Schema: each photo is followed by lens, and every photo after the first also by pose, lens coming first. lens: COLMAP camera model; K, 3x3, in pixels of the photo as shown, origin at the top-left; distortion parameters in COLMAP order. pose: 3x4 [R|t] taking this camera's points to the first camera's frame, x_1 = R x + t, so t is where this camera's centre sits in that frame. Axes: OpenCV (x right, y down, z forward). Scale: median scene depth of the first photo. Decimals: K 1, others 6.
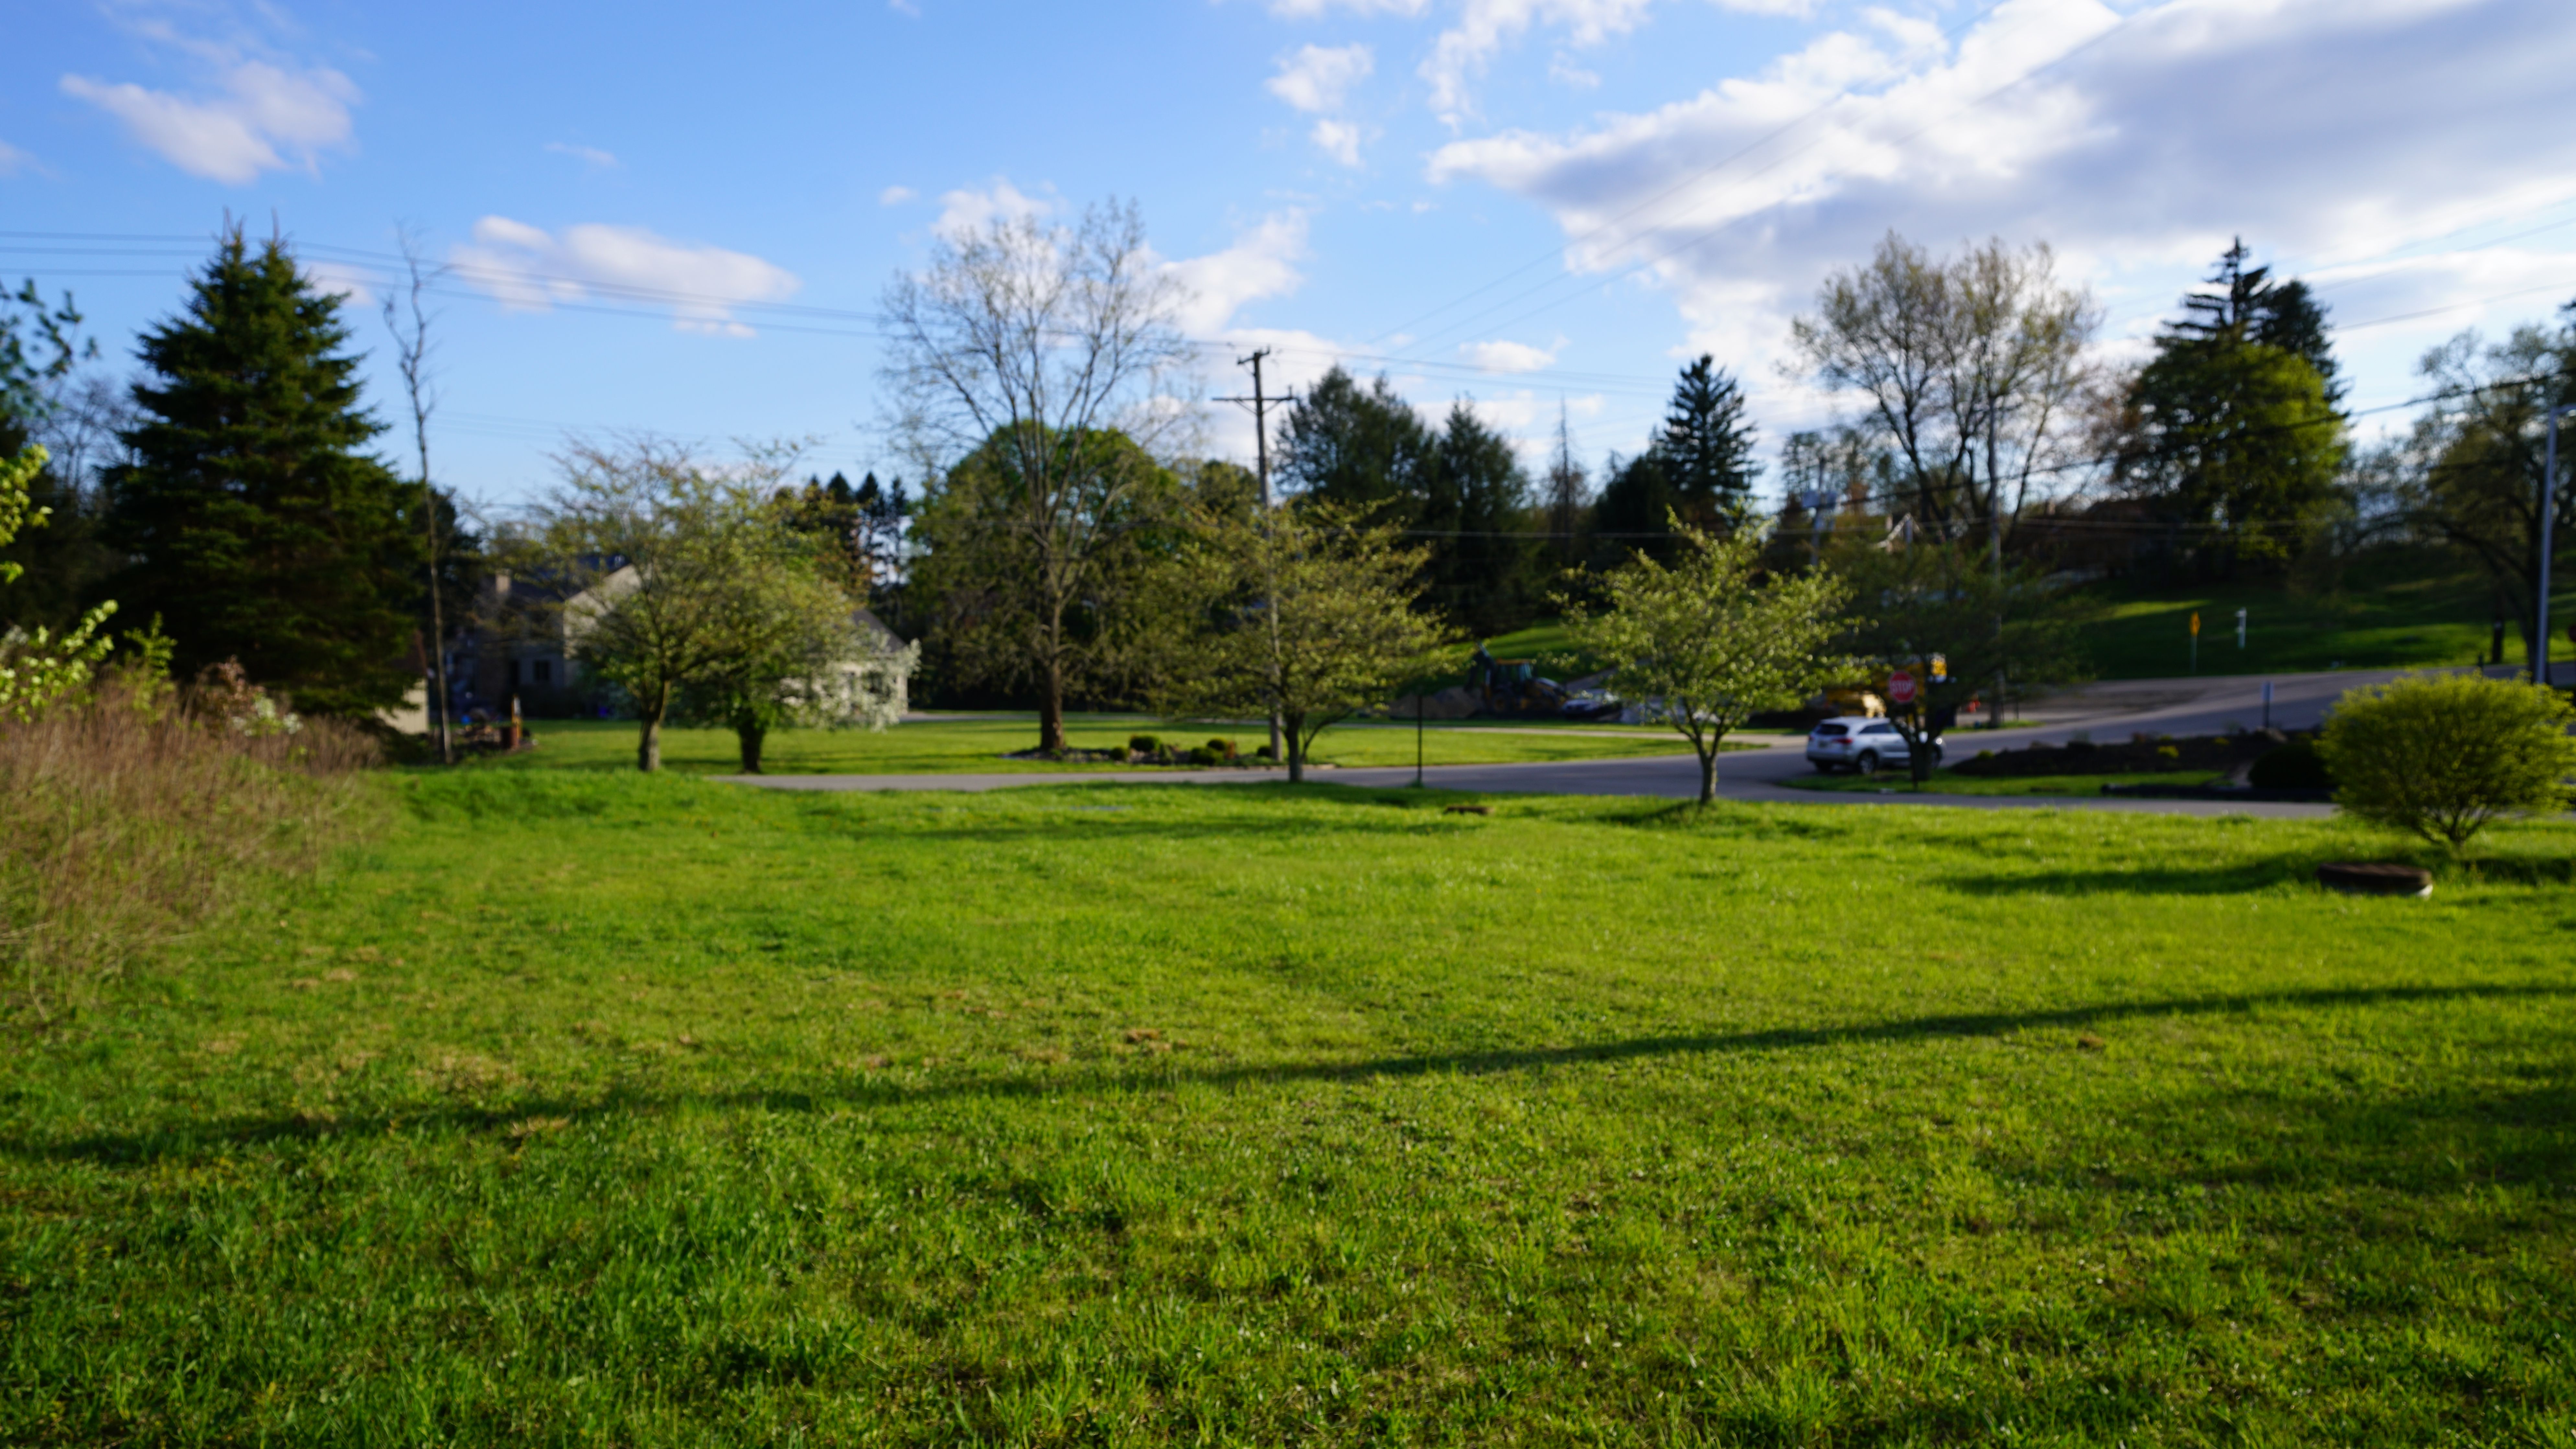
lens RADIAL K [[1776.4, 0, 1288.0], [0, 1776.4, 724.5], [0, 0, 1]] dist [-0.018970, 0.056703]
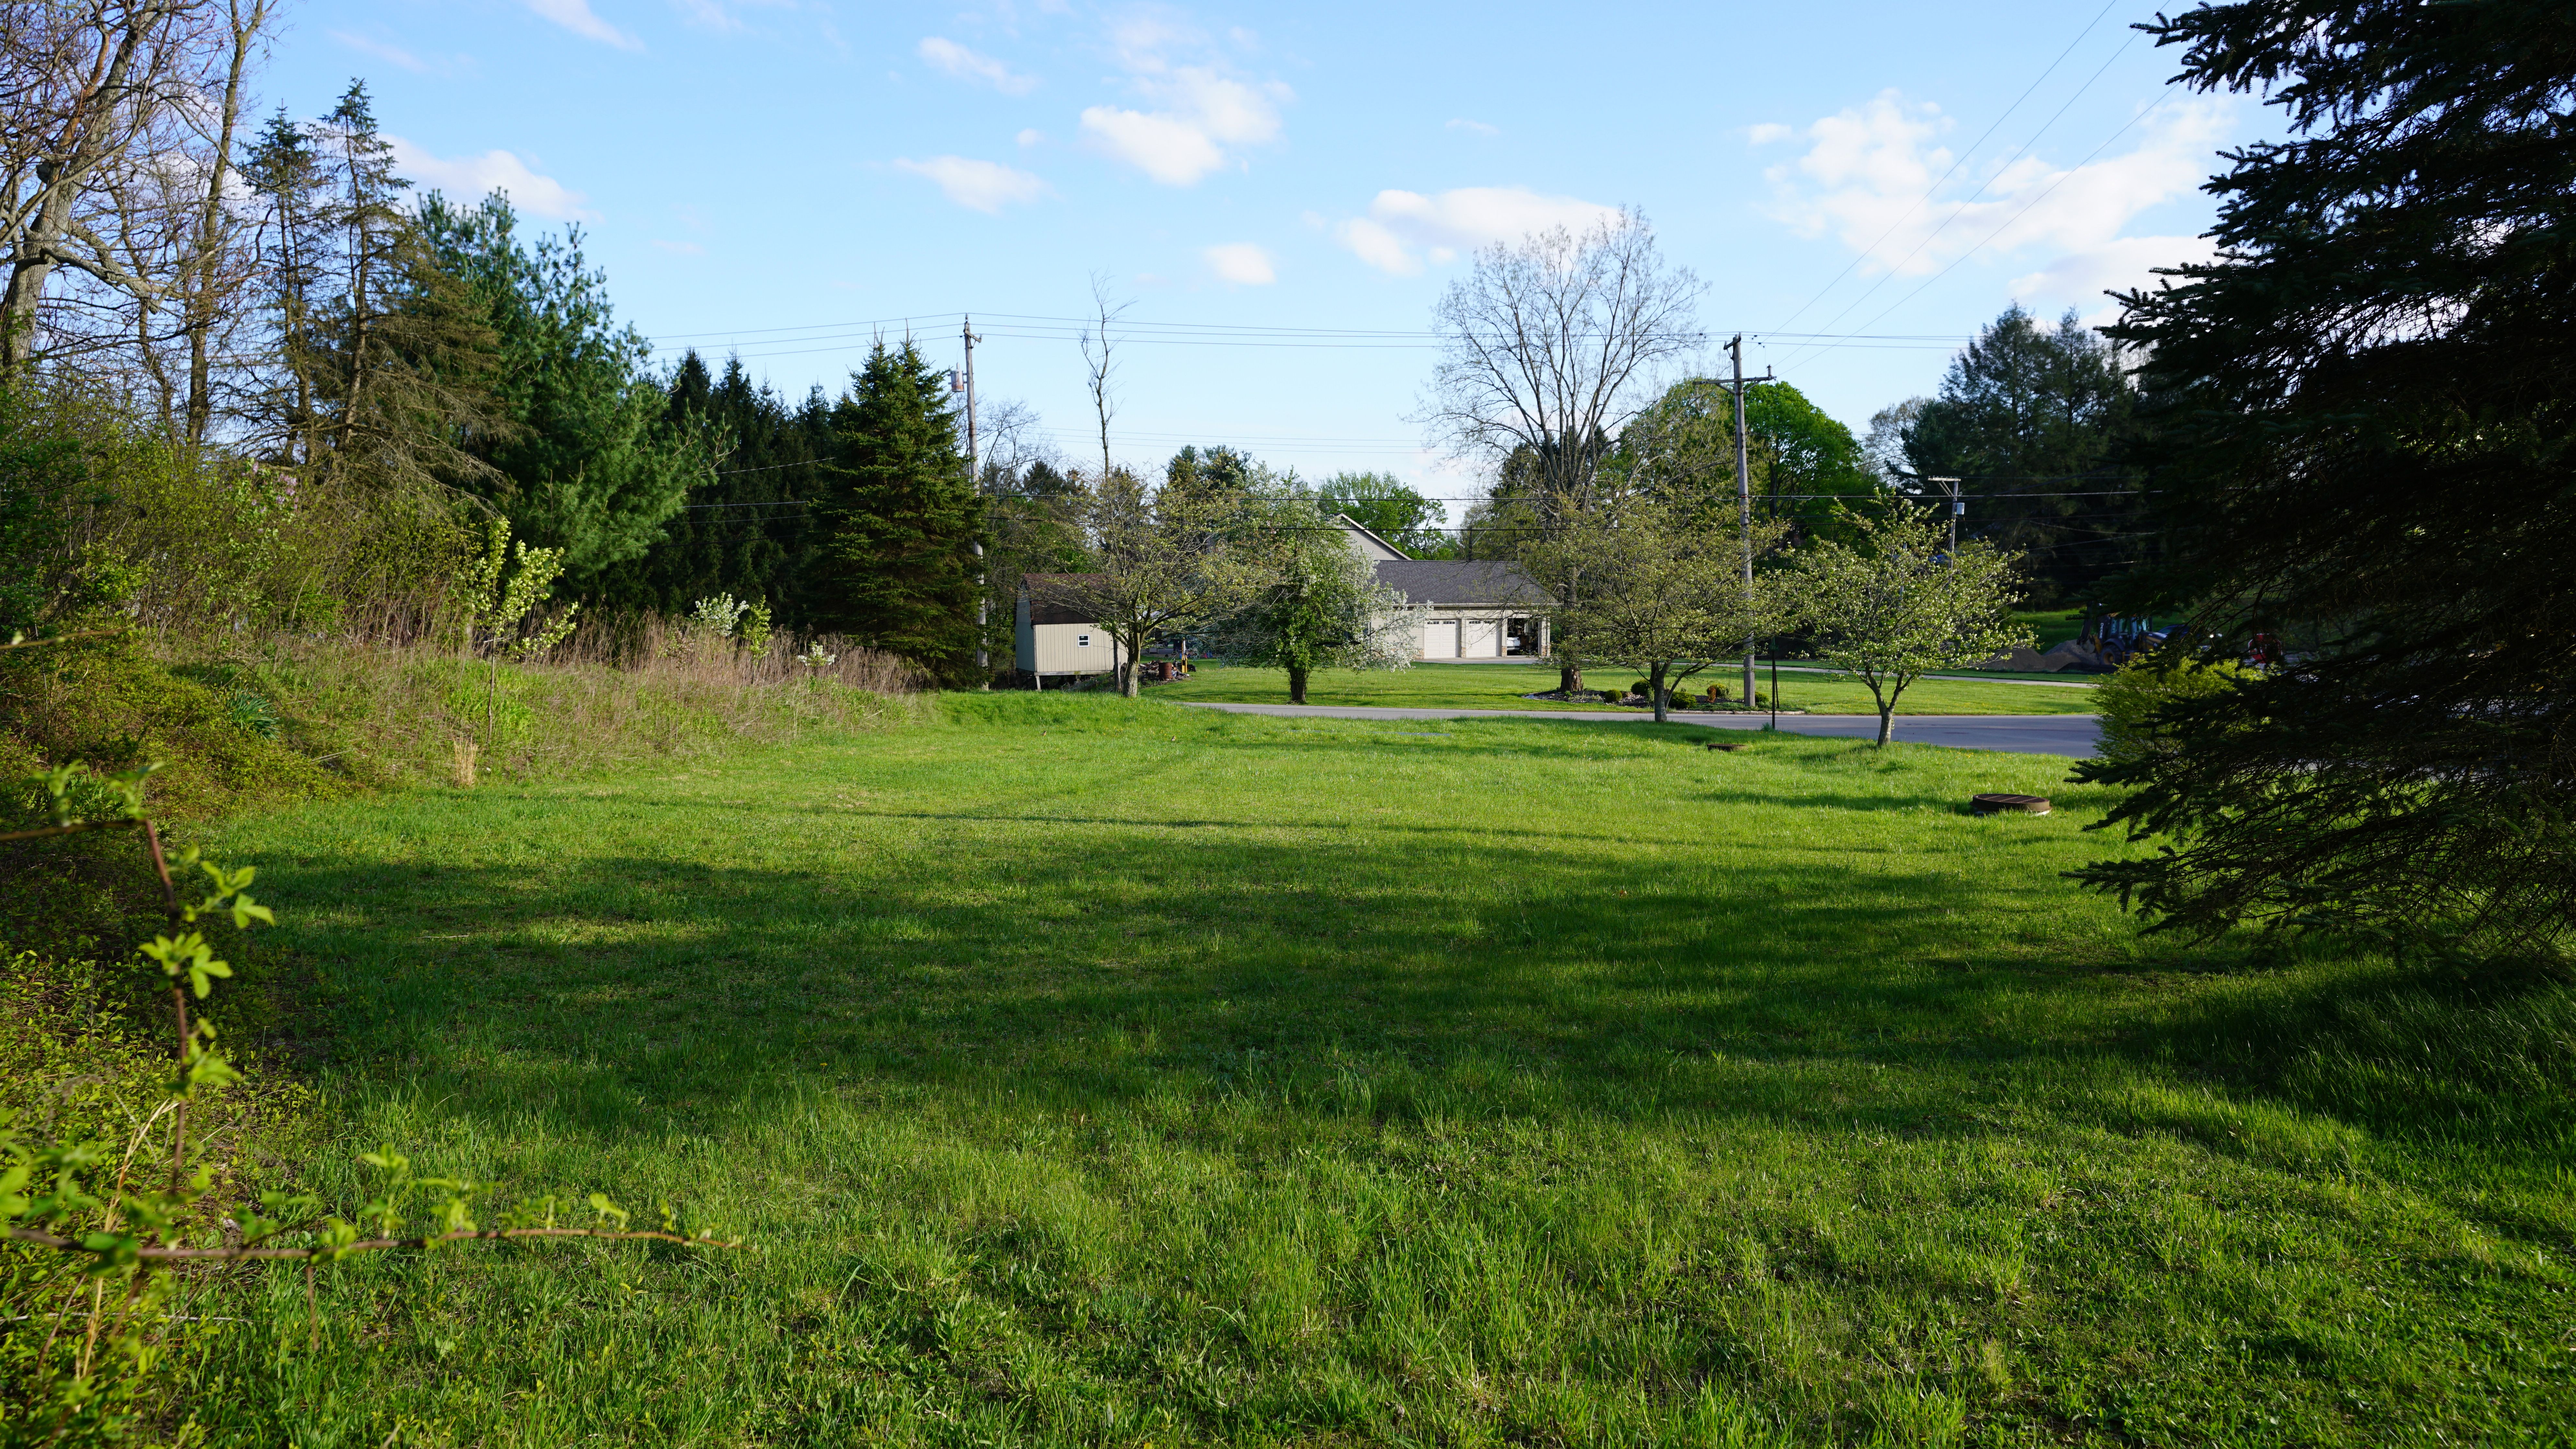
lens RADIAL K [[1833.1, 0, 1287.9], [0, 1833.1, 737.3], [0, 0, 1]] dist [-0.023064, 0.070224]
pose [[0.876608, 0.035406, -0.479902, 0.682073], [-0.017240, 0.998960, 0.042210, -0.006872], [0.480897, -0.028729, 0.876306, -0.316574]]
